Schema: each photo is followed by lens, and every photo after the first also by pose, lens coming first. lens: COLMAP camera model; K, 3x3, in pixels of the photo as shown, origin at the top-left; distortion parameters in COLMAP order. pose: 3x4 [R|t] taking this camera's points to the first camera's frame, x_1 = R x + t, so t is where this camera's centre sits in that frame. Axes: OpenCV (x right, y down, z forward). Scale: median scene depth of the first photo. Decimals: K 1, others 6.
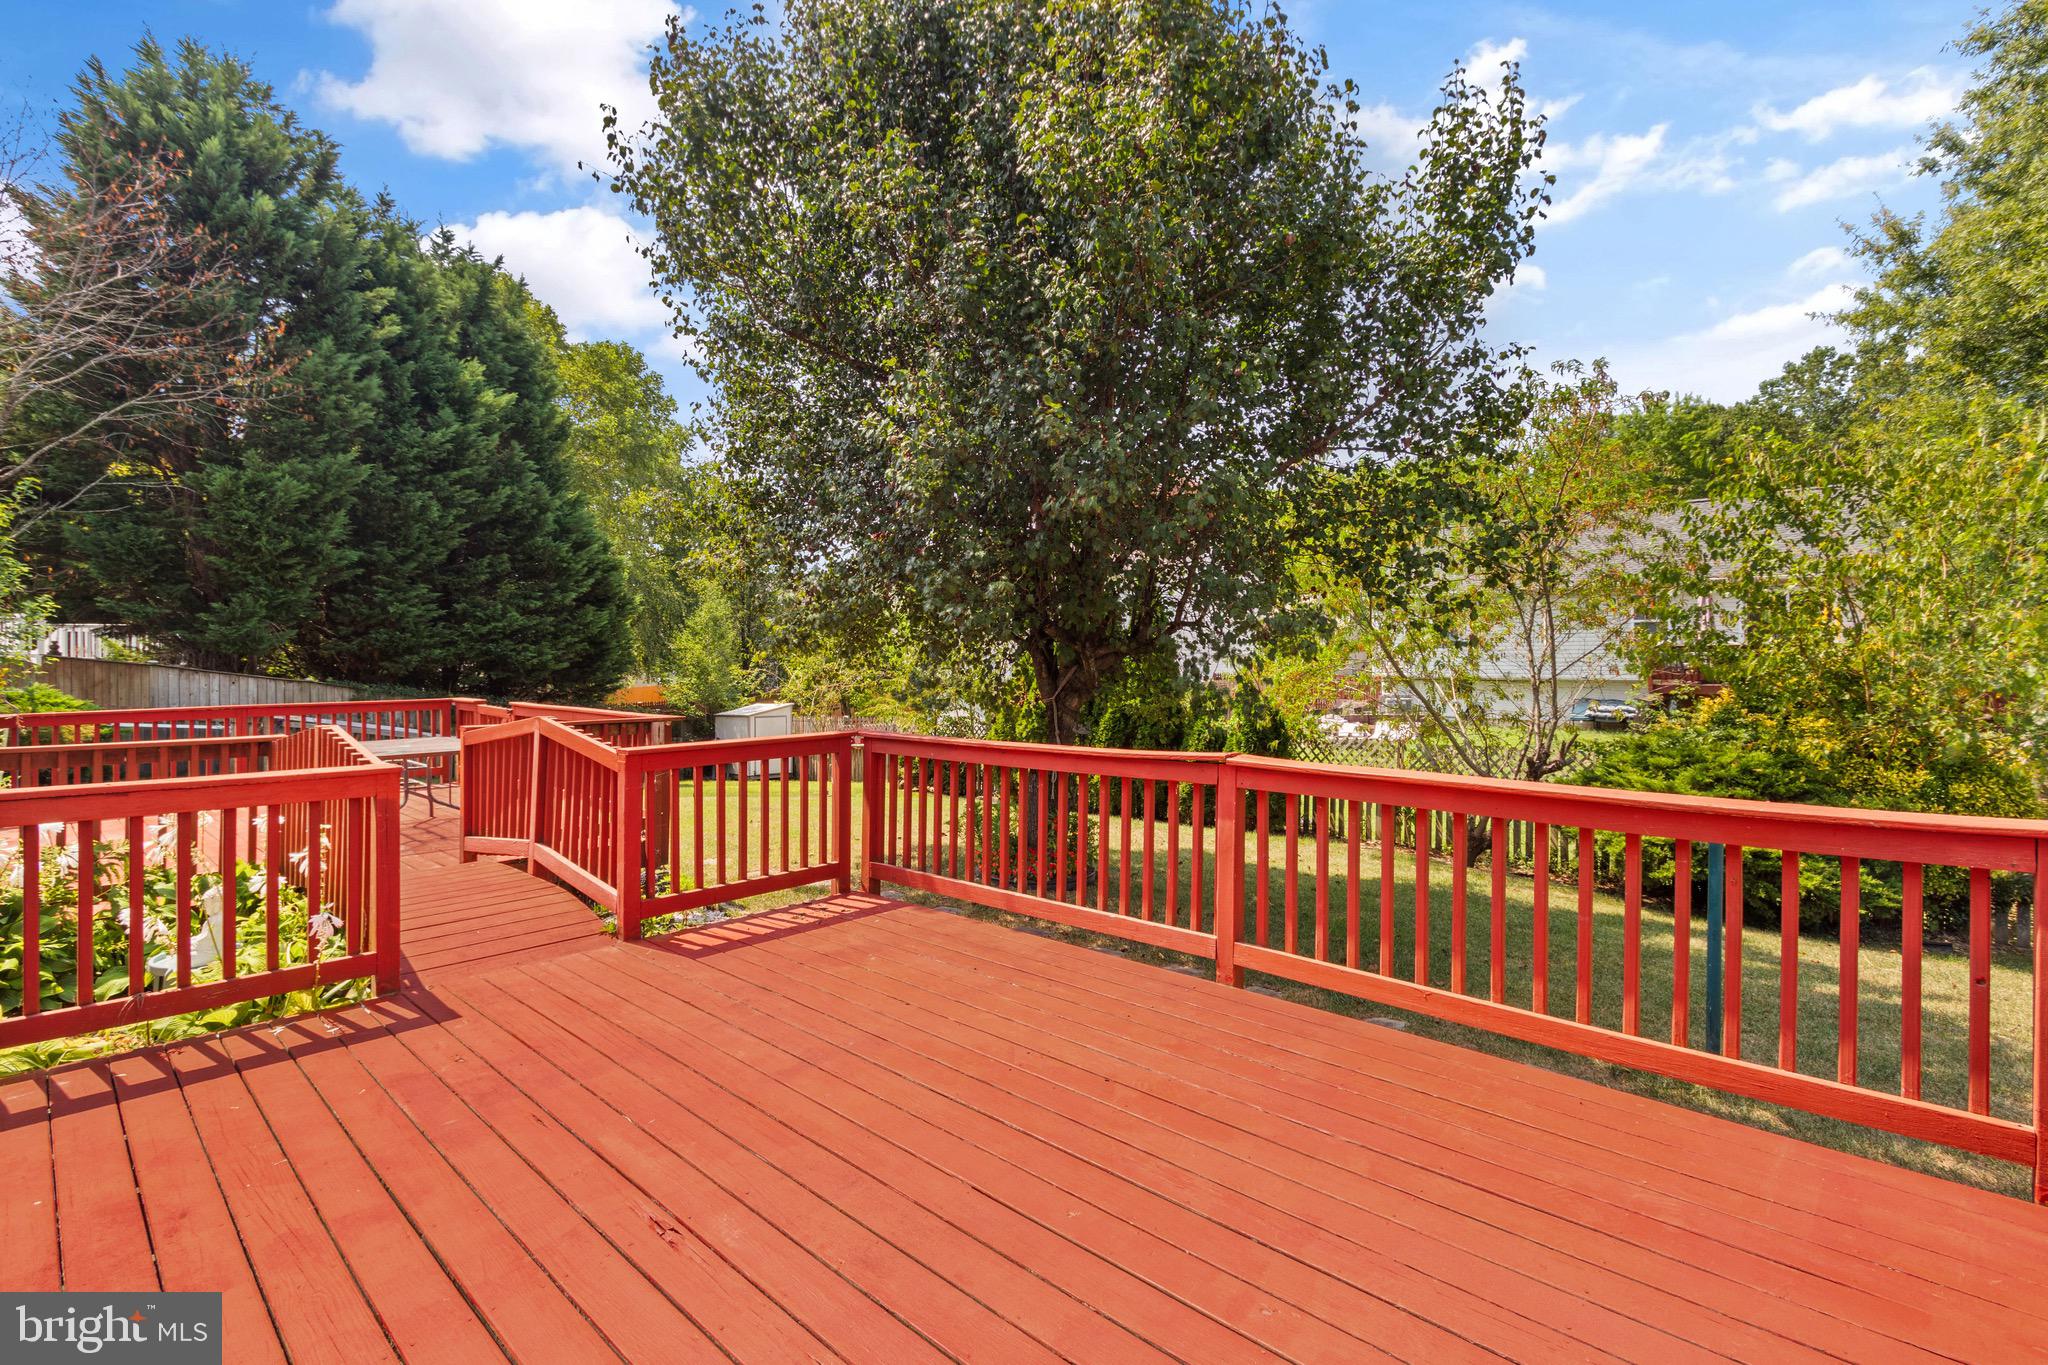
lens RADIAL K [[942.3, 0, 1032.4], [0, 942.3, 660.3], [0, 0, 1]] dist [0.003344, -0.002593]
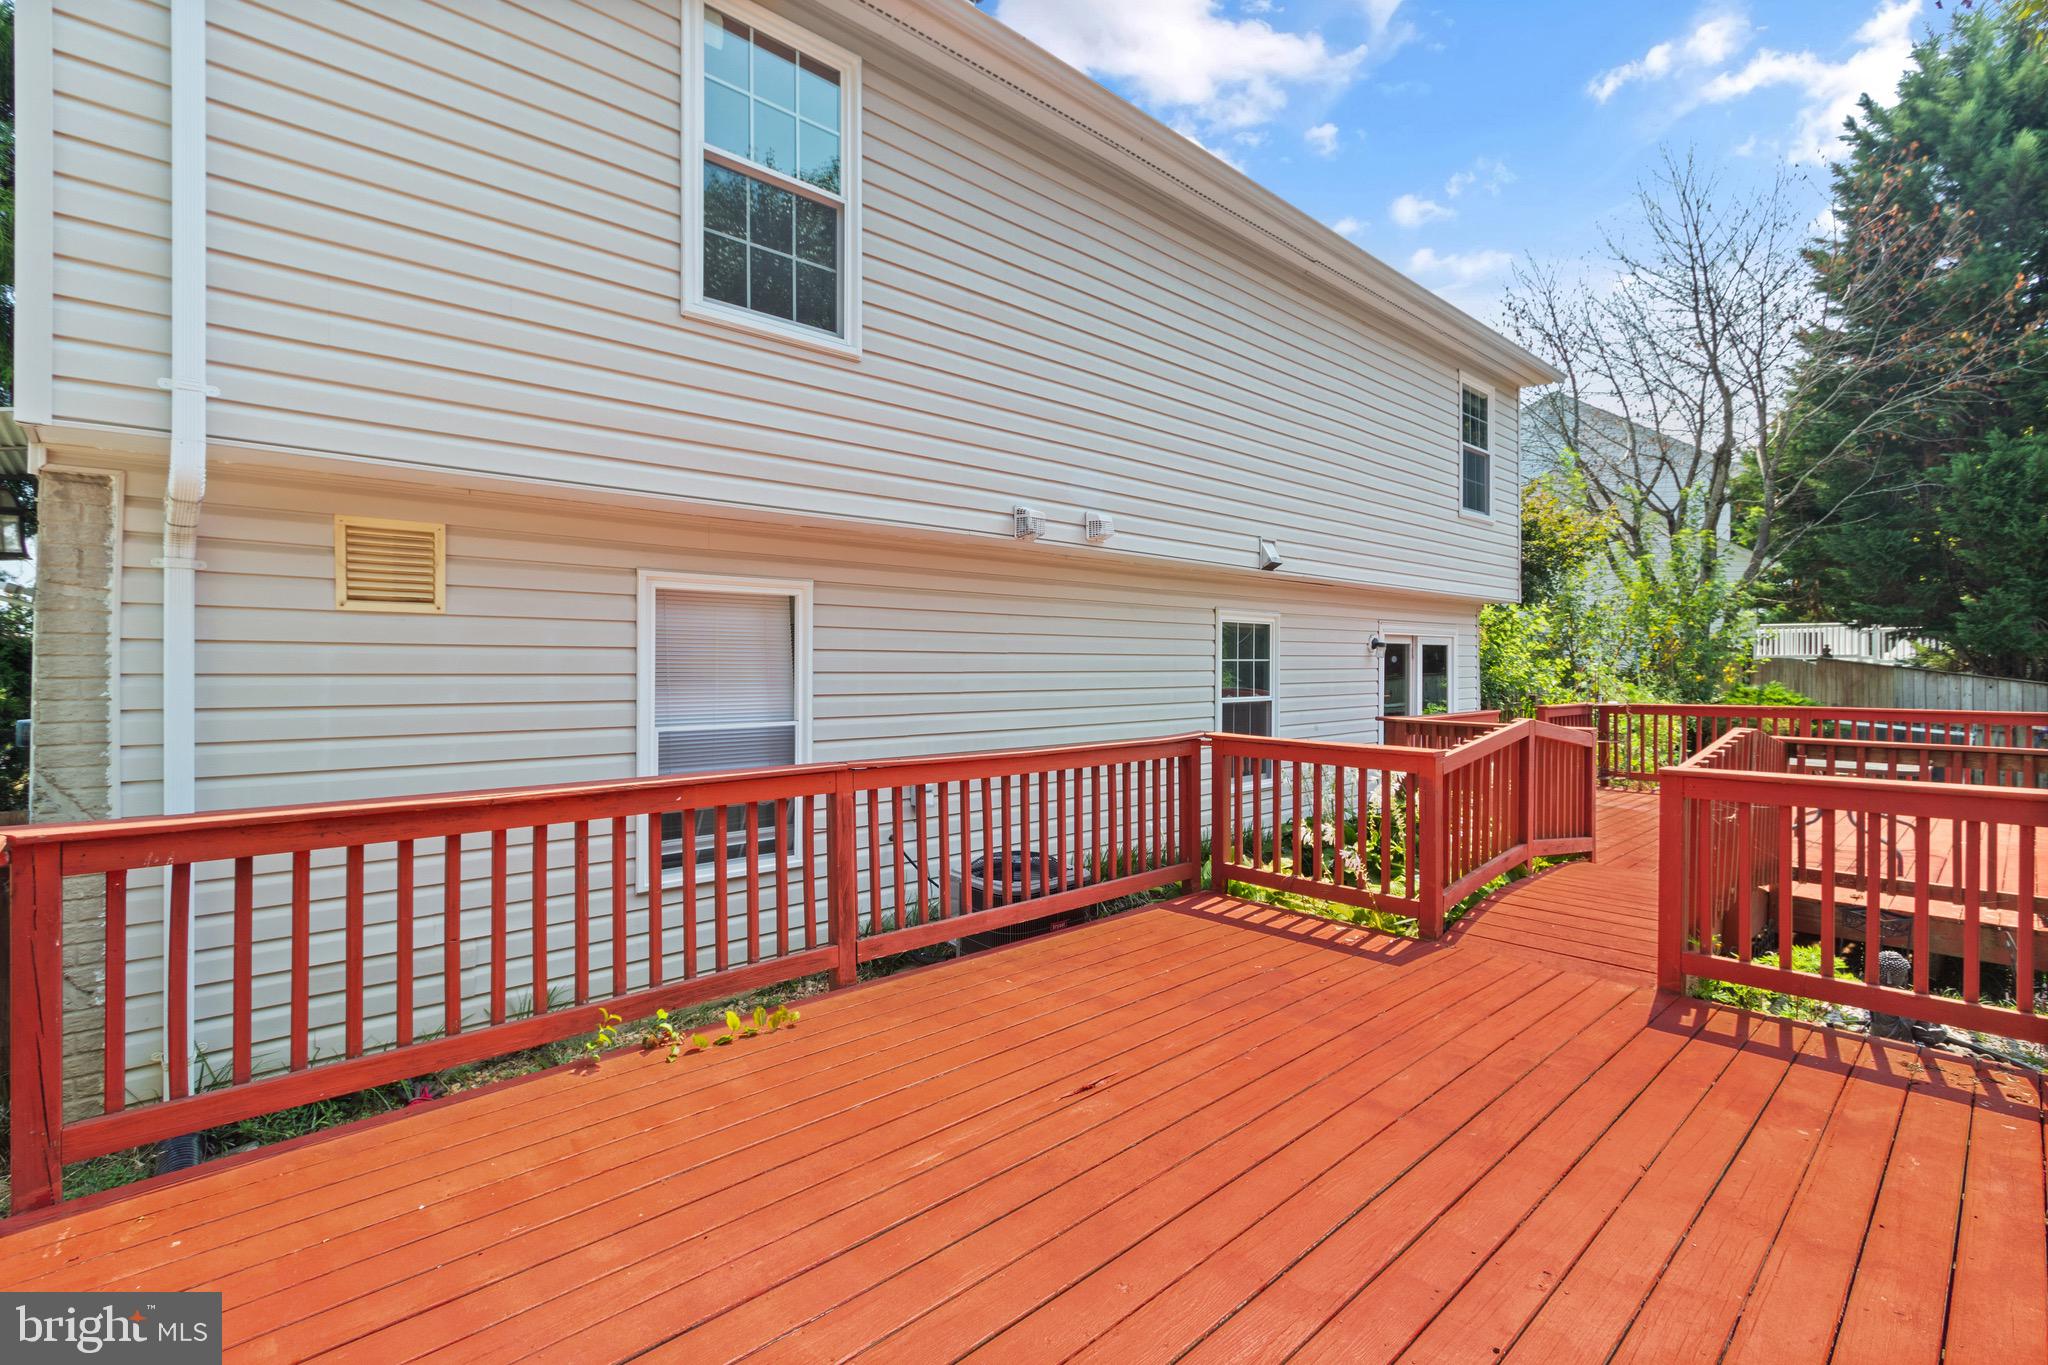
lens RADIAL K [[942.3, 0, 1034.6], [0, 942.3, 679.6], [0, 0, 1]] dist [0.003344, -0.002593]
pose [[-0.081404, 0.017945, -0.996520, 0.449431], [0.001508, 0.999839, 0.017882, -0.001440], [0.996680, -0.000047, -0.081418, 0.480791]]
